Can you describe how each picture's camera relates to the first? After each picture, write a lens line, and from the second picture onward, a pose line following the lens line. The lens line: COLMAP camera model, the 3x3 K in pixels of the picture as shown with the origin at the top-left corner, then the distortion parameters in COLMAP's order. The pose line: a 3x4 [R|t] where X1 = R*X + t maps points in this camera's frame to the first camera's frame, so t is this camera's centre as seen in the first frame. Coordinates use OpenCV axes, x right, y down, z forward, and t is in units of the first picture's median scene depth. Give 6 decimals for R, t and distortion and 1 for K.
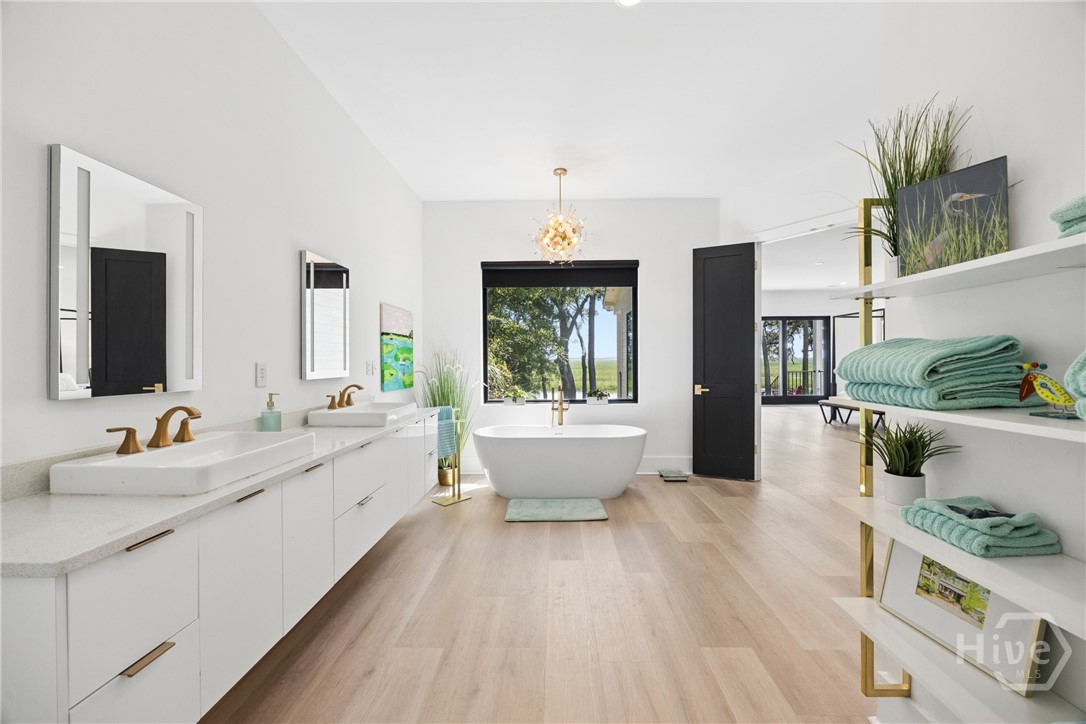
lens RADIAL K [[426.8, 0, 544.6], [0, 426.8, 361.6], [0, 0, 1]] dist [-0.012490, 0.000661]
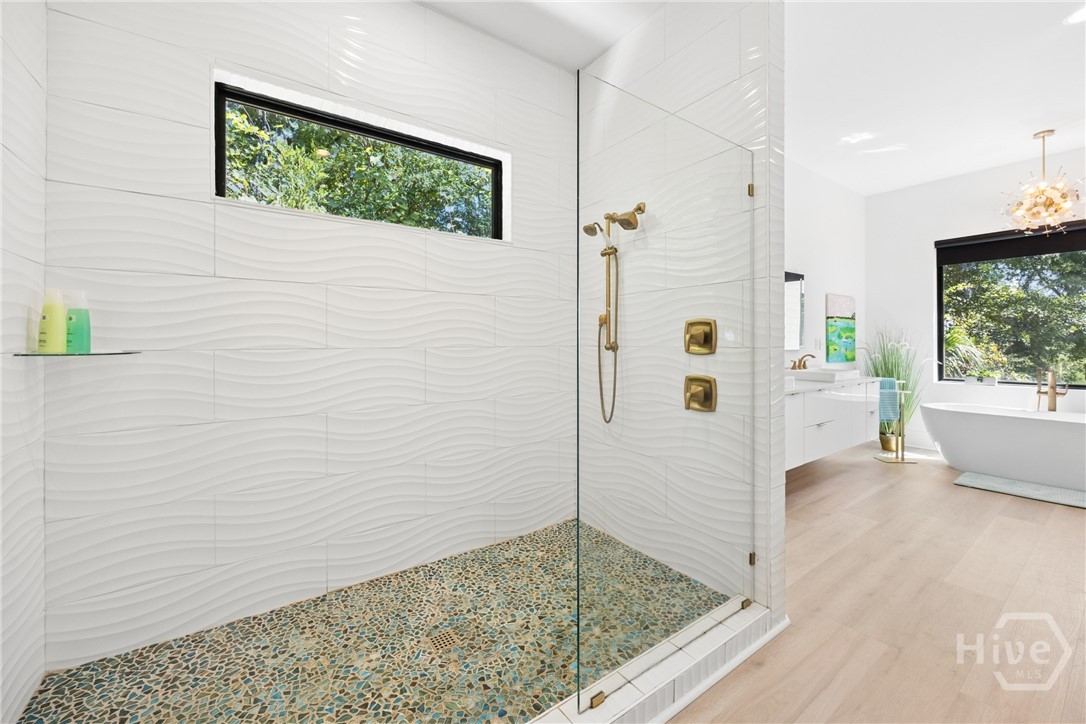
lens RADIAL K [[426.8, 0, 537.6], [0, 426.8, 345.1], [0, 0, 1]] dist [-0.012490, 0.000661]
pose [[0.592989, 0.008904, -0.805161, 0.113010], [-0.001576, 0.999950, 0.009897, 0.005678], [0.805209, -0.004600, 0.592974, -0.397197]]
